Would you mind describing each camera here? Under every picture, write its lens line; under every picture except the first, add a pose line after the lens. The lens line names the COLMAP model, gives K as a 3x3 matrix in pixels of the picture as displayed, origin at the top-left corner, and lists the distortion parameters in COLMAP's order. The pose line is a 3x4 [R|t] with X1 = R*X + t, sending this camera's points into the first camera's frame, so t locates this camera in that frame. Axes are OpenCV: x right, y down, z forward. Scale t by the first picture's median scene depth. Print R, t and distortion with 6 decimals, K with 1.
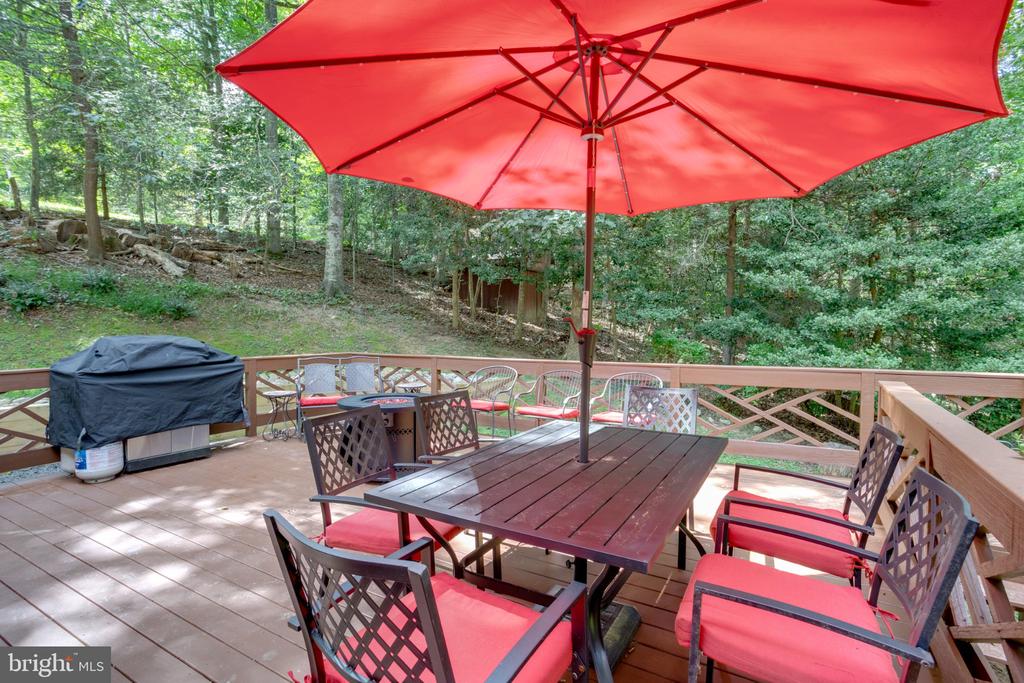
lens RADIAL K [[487.3, 0, 512.0], [0, 487.3, 341.5], [0, 0, 1]] dist [0.003183, 0.001186]
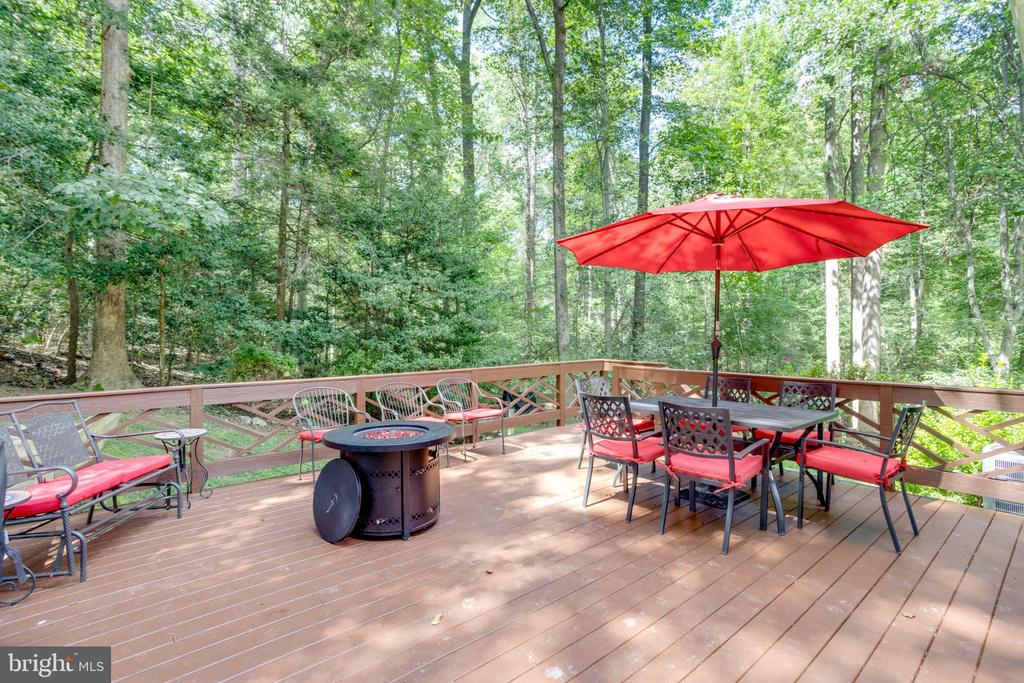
lens RADIAL K [[487.3, 0, 512.0], [0, 487.3, 341.5], [0, 0, 1]] dist [0.003183, 0.001186]
pose [[0.323072, -0.016405, 0.946232, -1.088143], [0.033261, 0.999429, 0.005971, -0.025543], [-0.945790, 0.029544, 0.323433, 0.632010]]
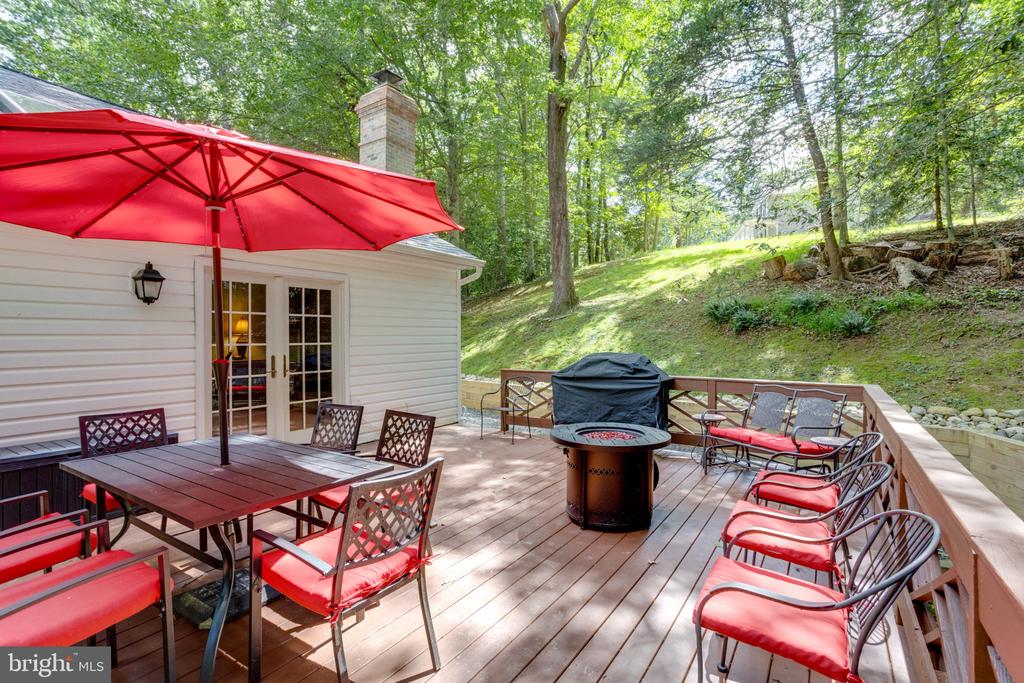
lens RADIAL K [[487.3, 0, 512.0], [0, 487.3, 341.5], [0, 0, 1]] dist [0.003183, 0.001186]
pose [[-0.037627, 0.001829, -0.999290, 0.750037], [-0.029410, 0.999563, 0.002936, -0.050632], [0.998859, 0.029499, -0.037556, 0.982117]]
